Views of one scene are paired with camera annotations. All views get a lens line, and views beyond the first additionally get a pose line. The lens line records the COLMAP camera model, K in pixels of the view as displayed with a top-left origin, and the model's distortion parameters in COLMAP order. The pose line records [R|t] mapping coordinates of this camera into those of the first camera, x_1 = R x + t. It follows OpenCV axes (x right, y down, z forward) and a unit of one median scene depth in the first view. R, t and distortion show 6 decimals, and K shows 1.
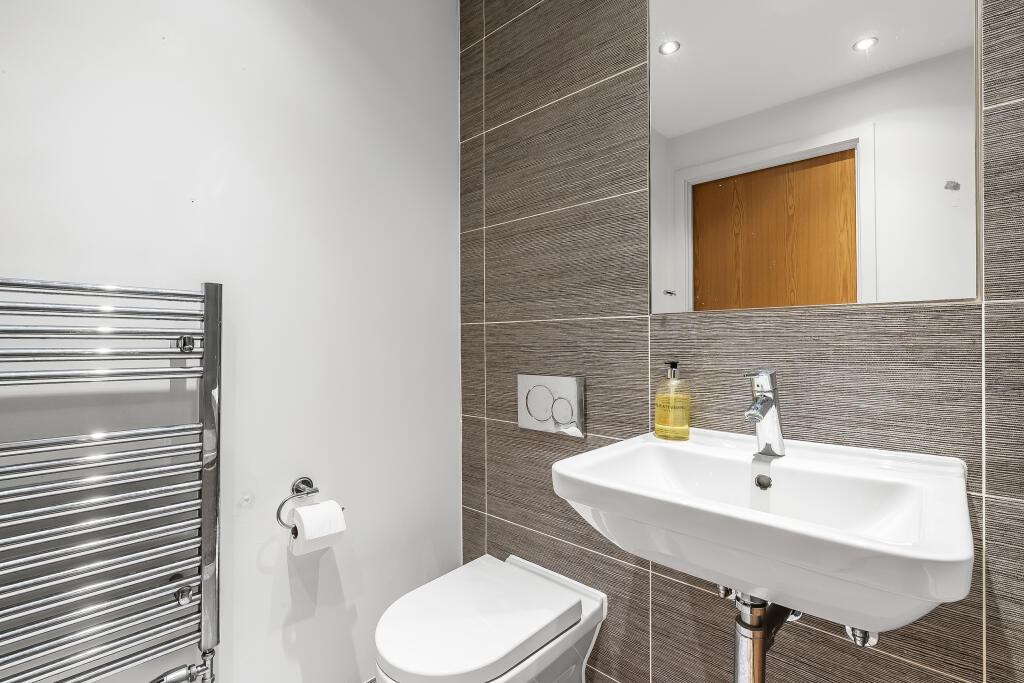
lens RADIAL K [[479.3, 0, 512.0], [0, 479.3, 341.5], [0, 0, 1]] dist [-0.003323, -0.000185]
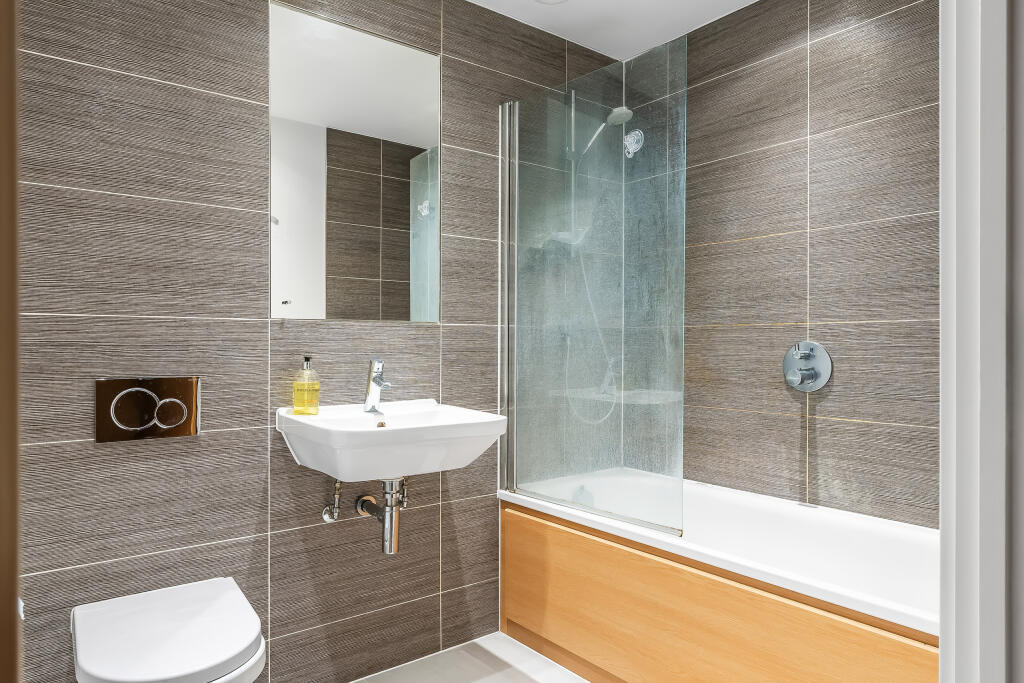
lens RADIAL K [[656.7, 0, 512.0], [0, 656.7, 341.5], [0, 0, 1]] dist [0.004333, 0.002054]
pose [[0.159656, 0.006577, 0.987151, -1.114897], [-0.005908, 0.999966, -0.005707, 0.006406], [-0.987155, -0.004921, 0.159690, 0.126531]]
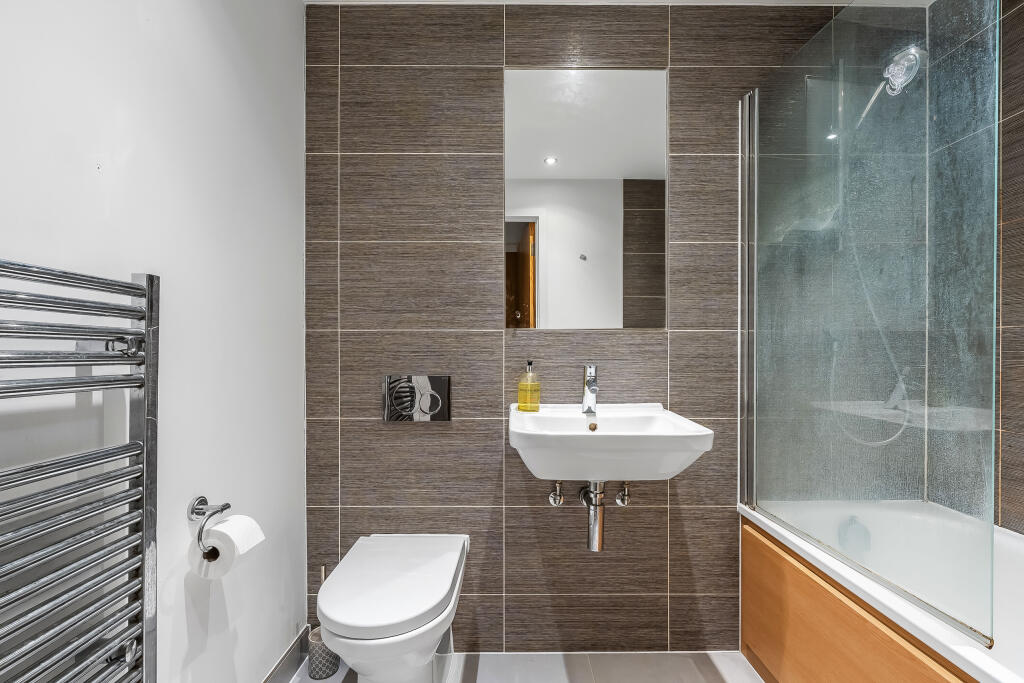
lens RADIAL K [[450.8, 0, 514.4], [0, 450.8, 348.9], [0, 0, 1]] dist [-0.001785, -0.000056]
pose [[0.731017, 0.004958, 0.682341, -0.559815], [-0.005052, 0.999986, -0.001855, 0.004804], [-0.682340, -0.002091, 0.731032, -0.016795]]
